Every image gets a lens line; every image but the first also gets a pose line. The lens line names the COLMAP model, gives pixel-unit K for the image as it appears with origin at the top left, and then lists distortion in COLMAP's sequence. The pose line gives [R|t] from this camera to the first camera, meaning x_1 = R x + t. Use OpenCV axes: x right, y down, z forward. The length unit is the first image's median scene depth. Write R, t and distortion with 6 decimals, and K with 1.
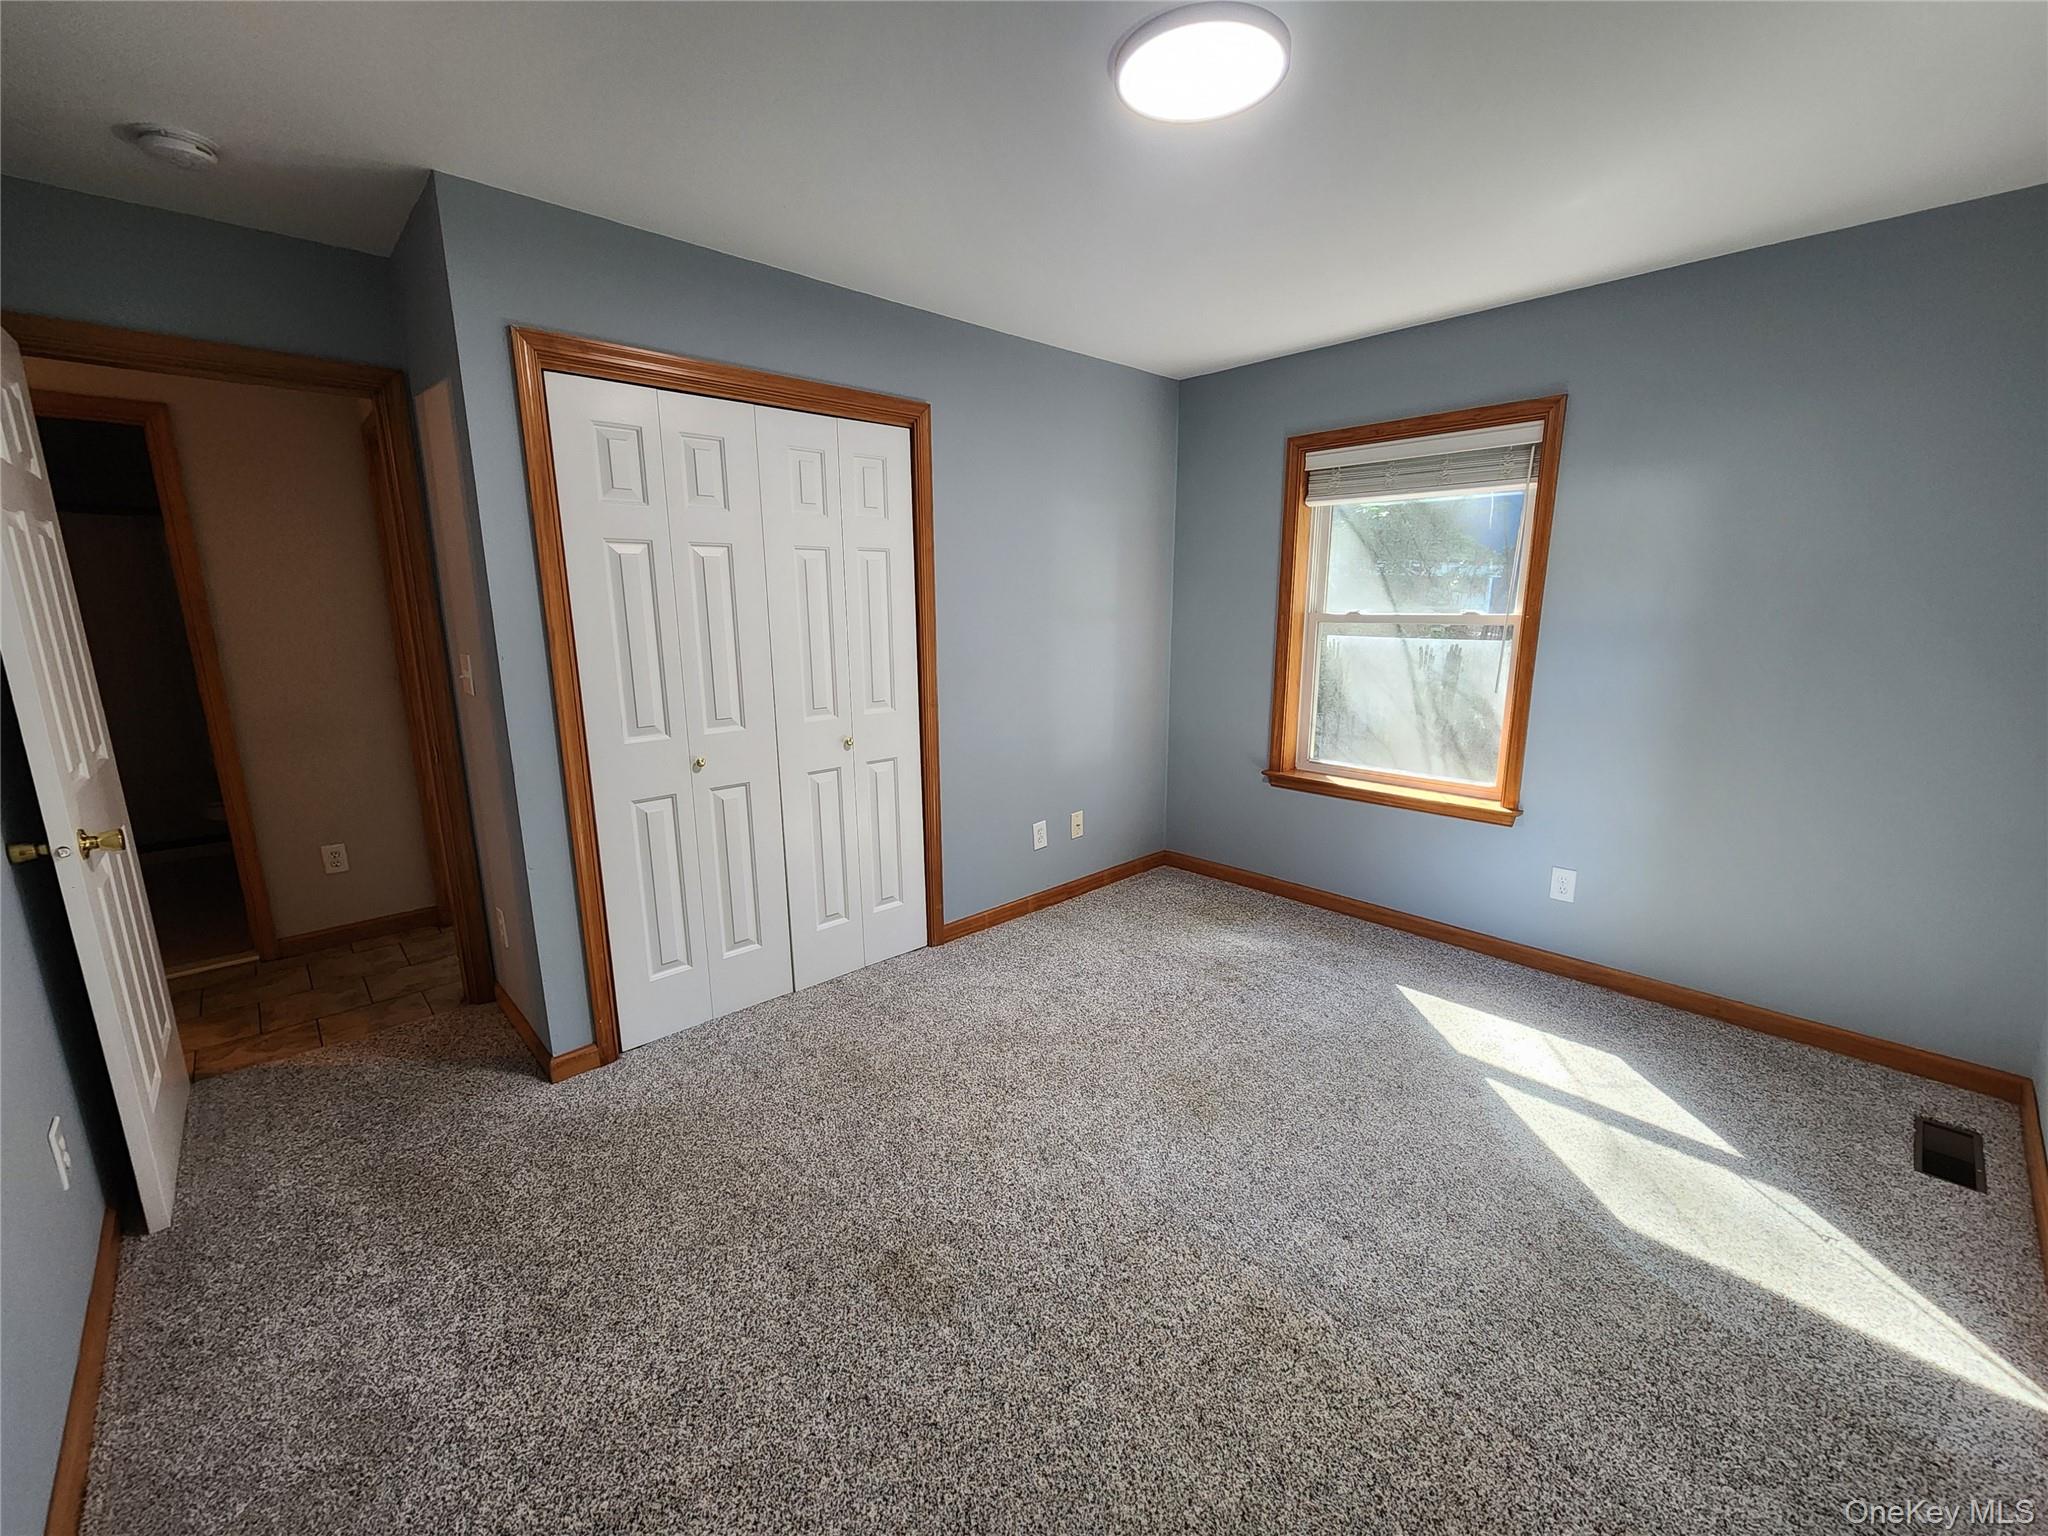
lens RADIAL K [[834.8, 0, 1016.6], [0, 834.8, 758.5], [0, 0, 1]] dist [0.000293, 0.000161]
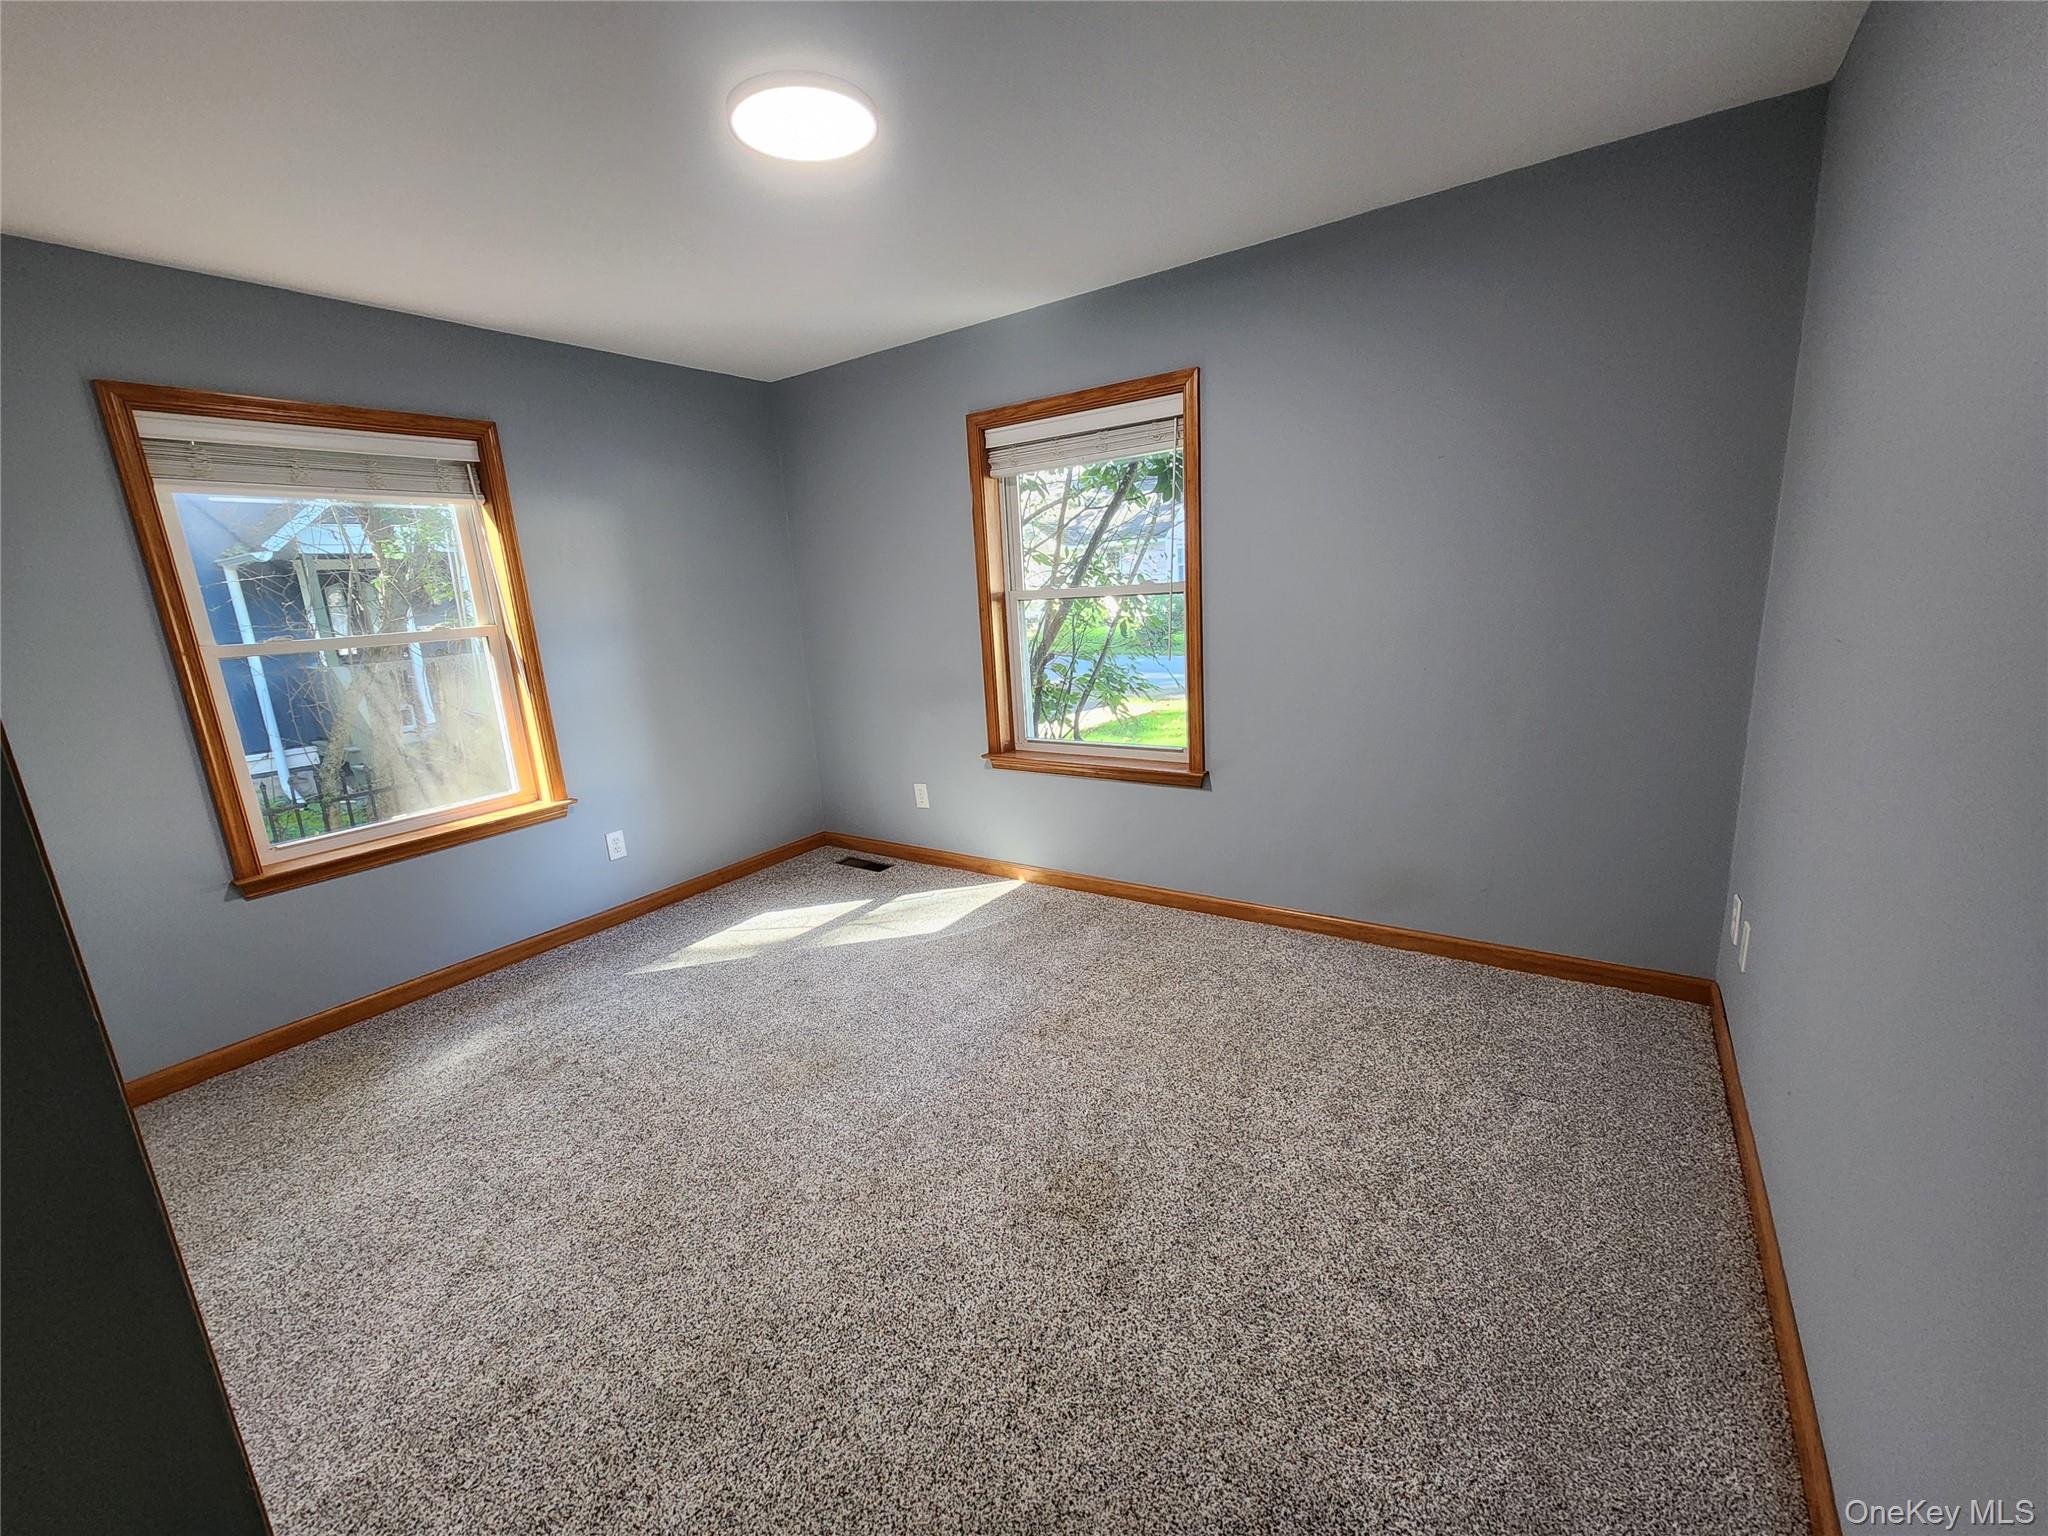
lens RADIAL K [[834.8, 0, 1016.5], [0, 834.8, 763.5], [0, 0, 1]] dist [0.000293, 0.000161]
pose [[-0.208325, -0.190568, 0.959315, -0.599034], [0.247889, 0.938521, 0.240269, -0.106075], [-0.946125, 0.287857, -0.148277, 0.620096]]
